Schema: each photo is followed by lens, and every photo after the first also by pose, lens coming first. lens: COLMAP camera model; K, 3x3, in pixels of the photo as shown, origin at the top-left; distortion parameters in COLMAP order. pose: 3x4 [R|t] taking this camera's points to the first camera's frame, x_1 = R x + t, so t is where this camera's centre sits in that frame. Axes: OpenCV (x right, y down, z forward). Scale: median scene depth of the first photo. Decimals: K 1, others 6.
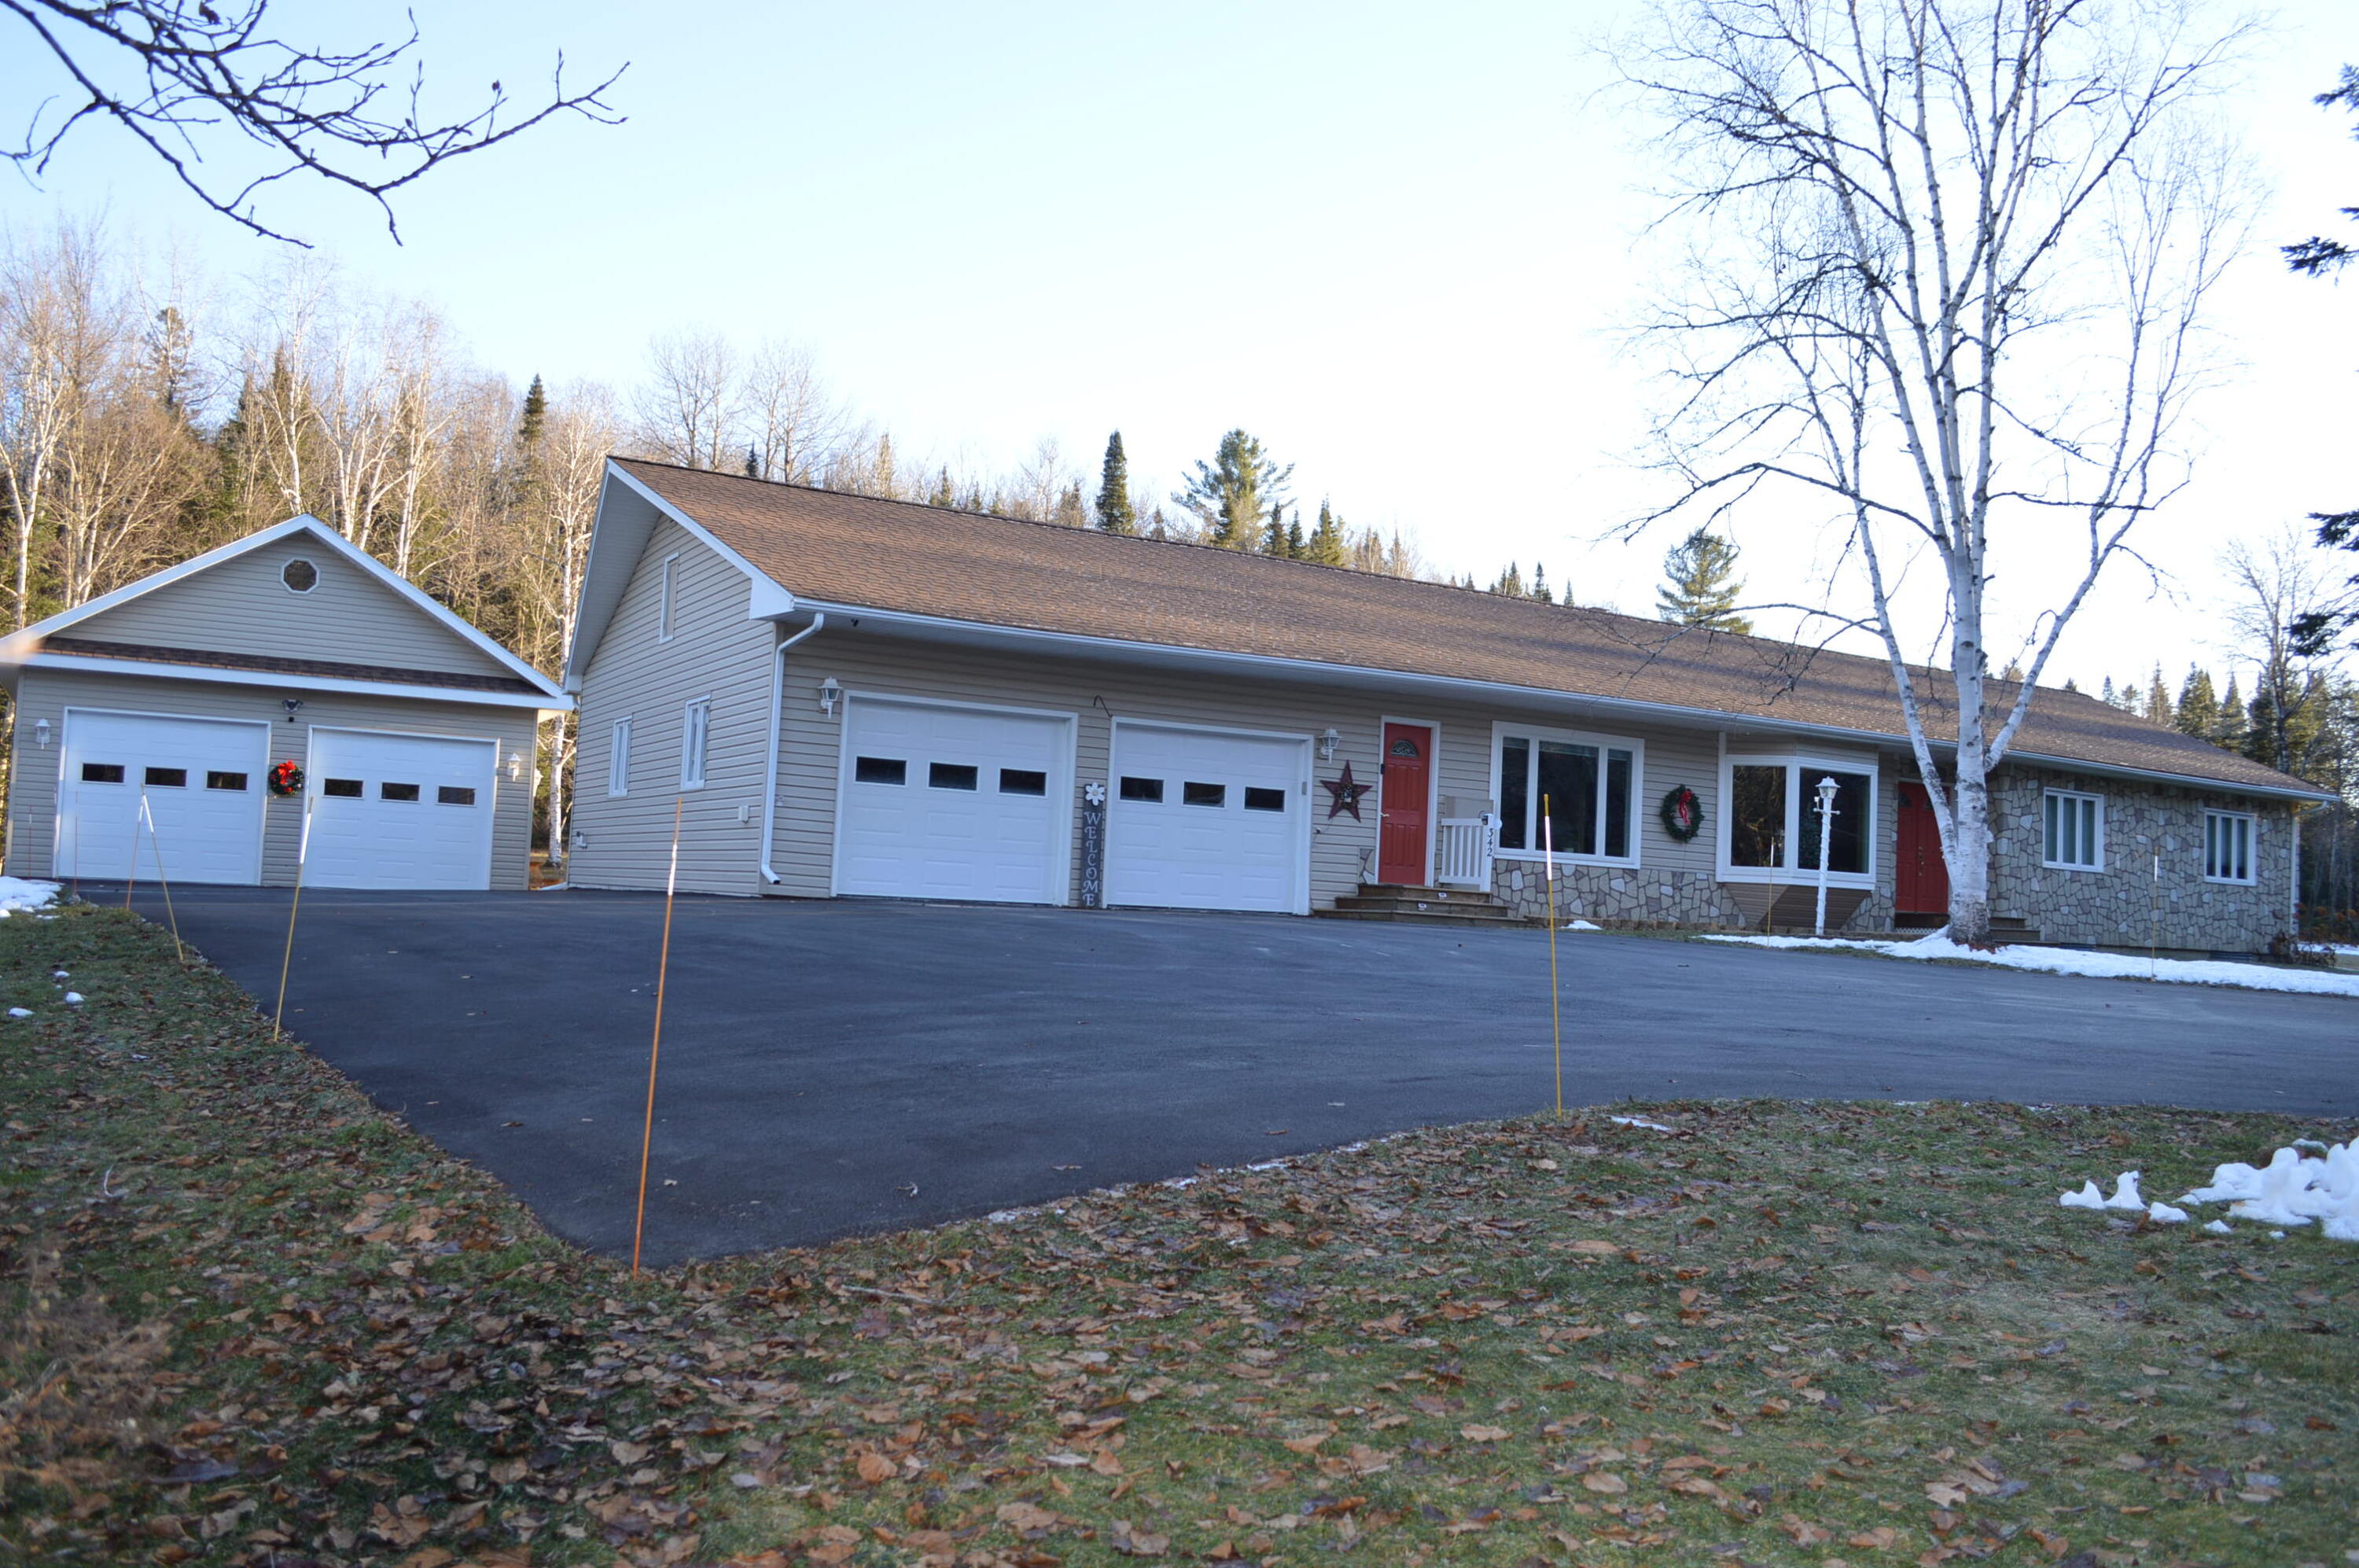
lens RADIAL K [[1908.2, 0, 1176.7], [0, 1908.2, 802.3], [0, 0, 1]] dist [-0.083908, 0.014051]
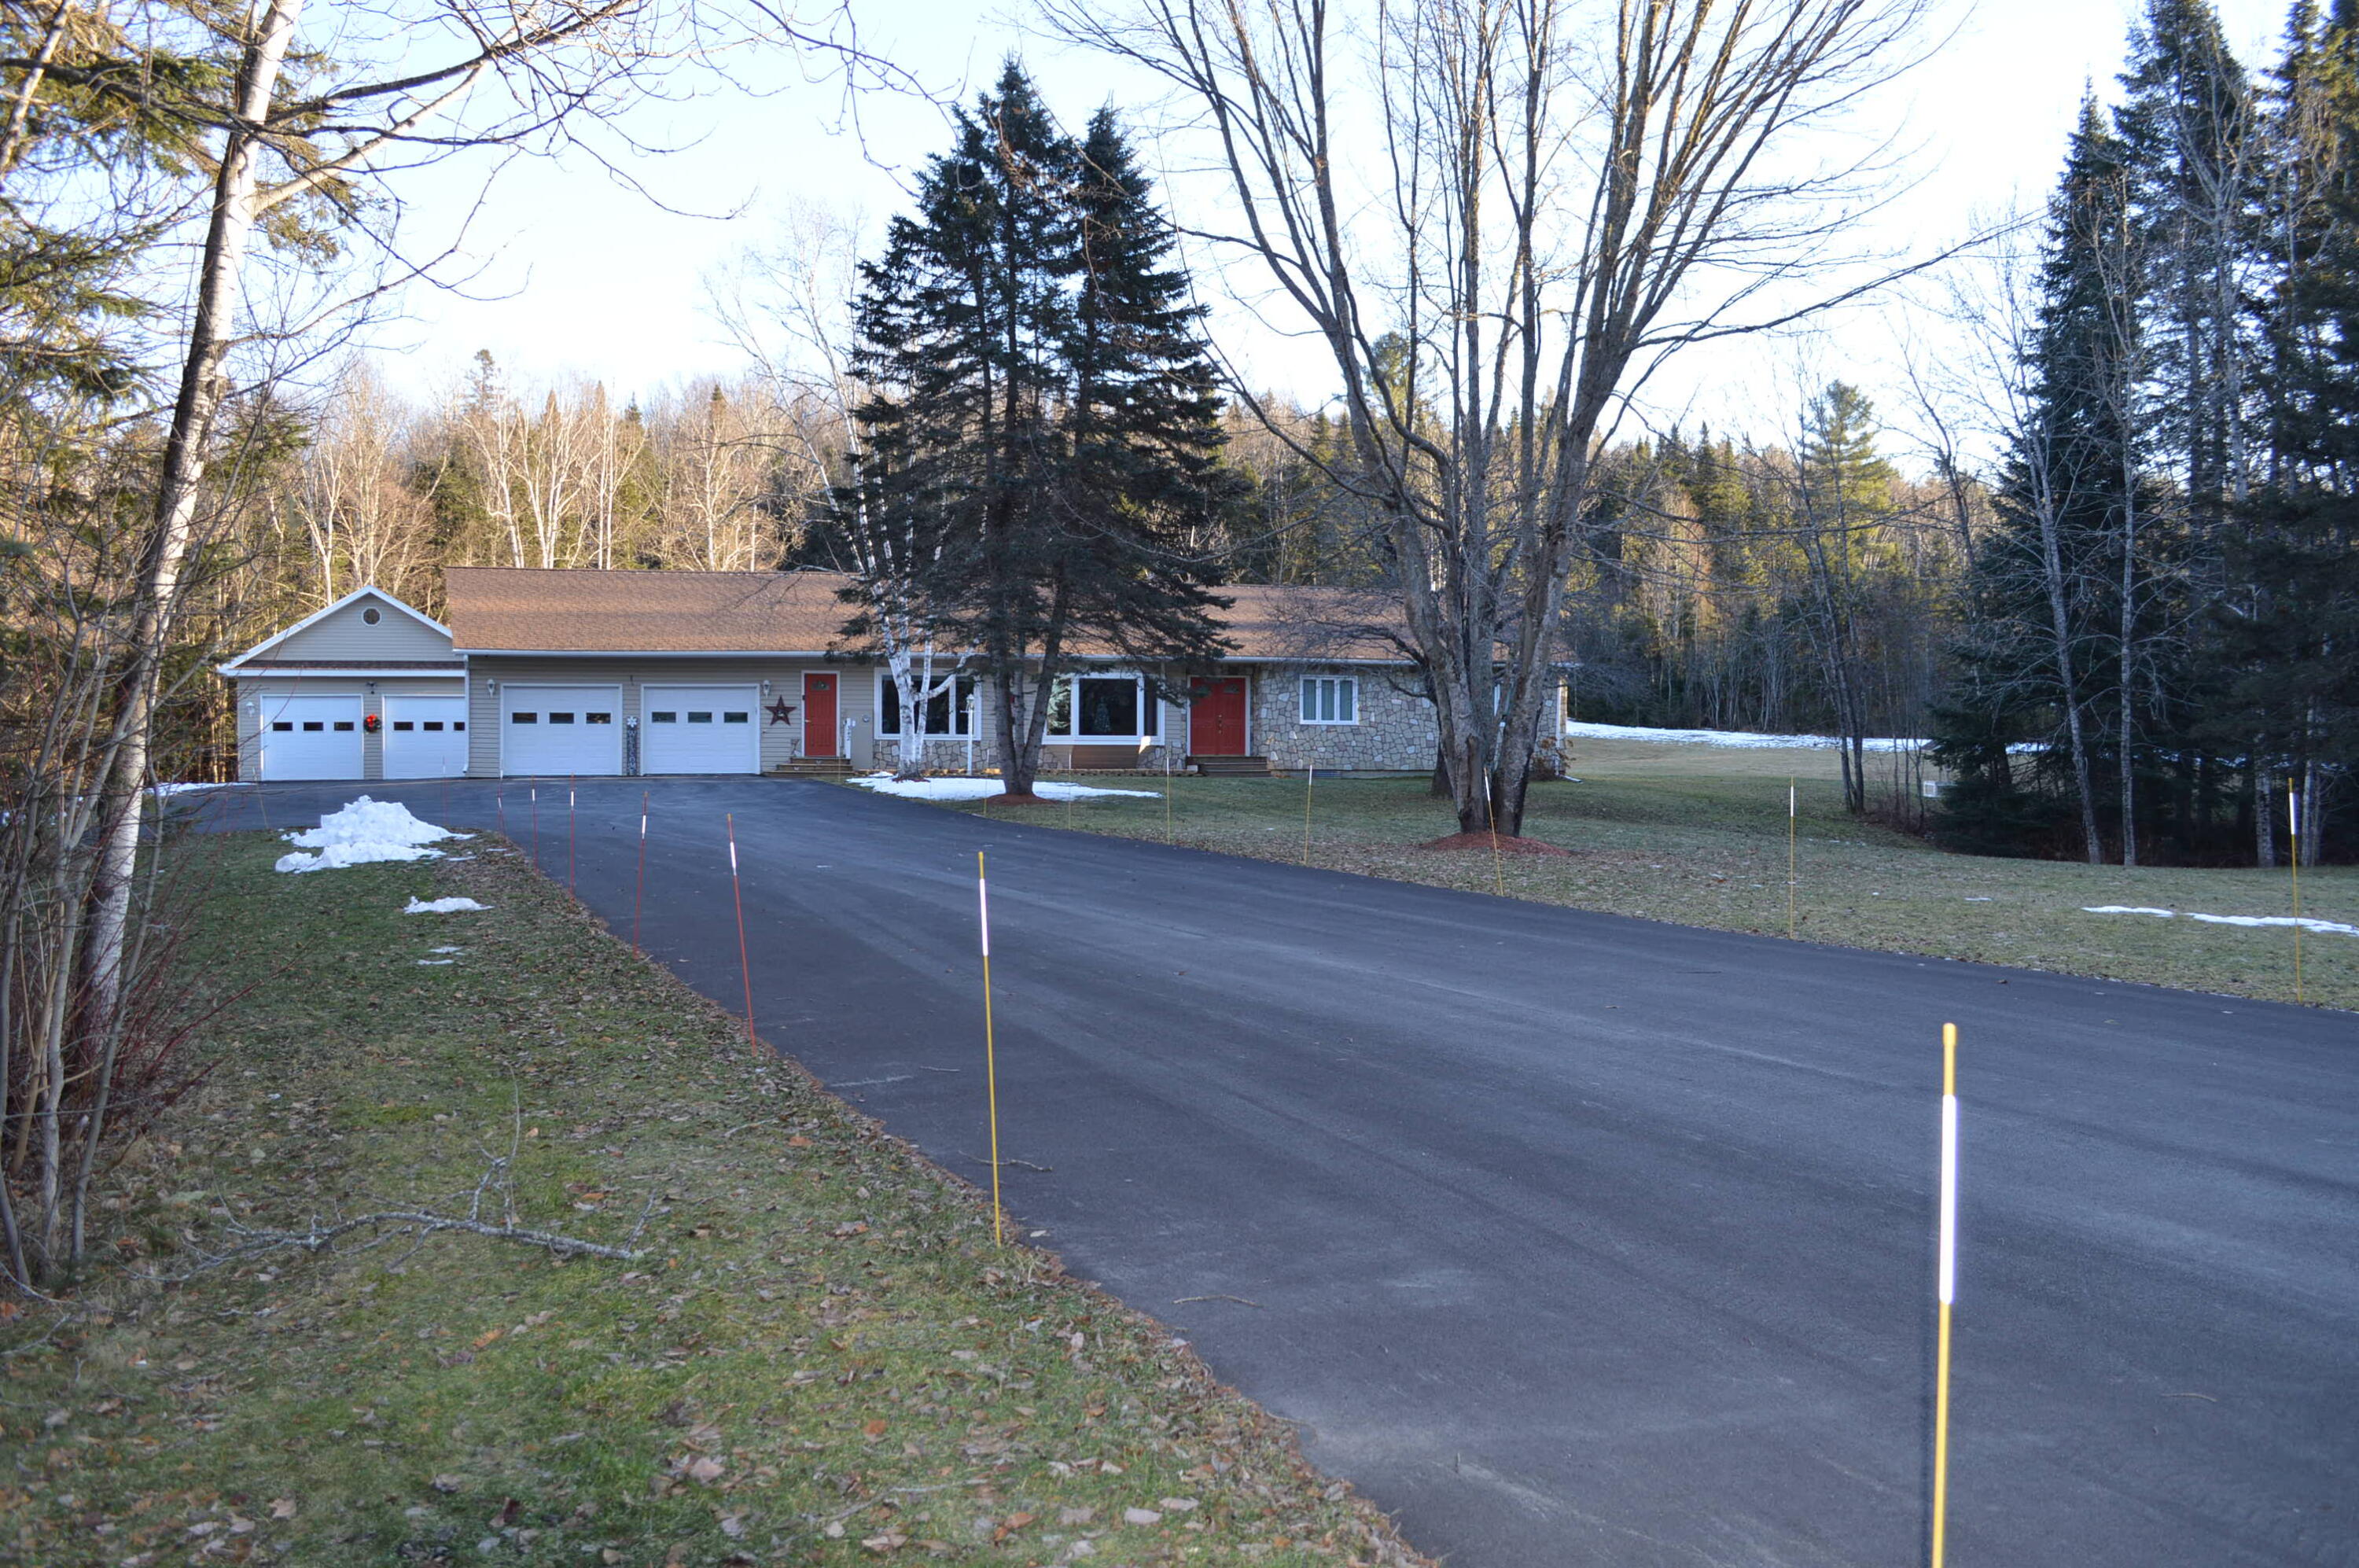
lens RADIAL K [[1908.2, 0, 1176.7], [0, 1908.2, 802.3], [0, 0, 1]] dist [-0.083908, 0.014051]
pose [[0.968135, -0.036746, -0.247719, 0.949436], [0.056394, 0.995759, 0.072694, -0.030655], [0.243997, -0.084348, 0.966101, -0.796156]]
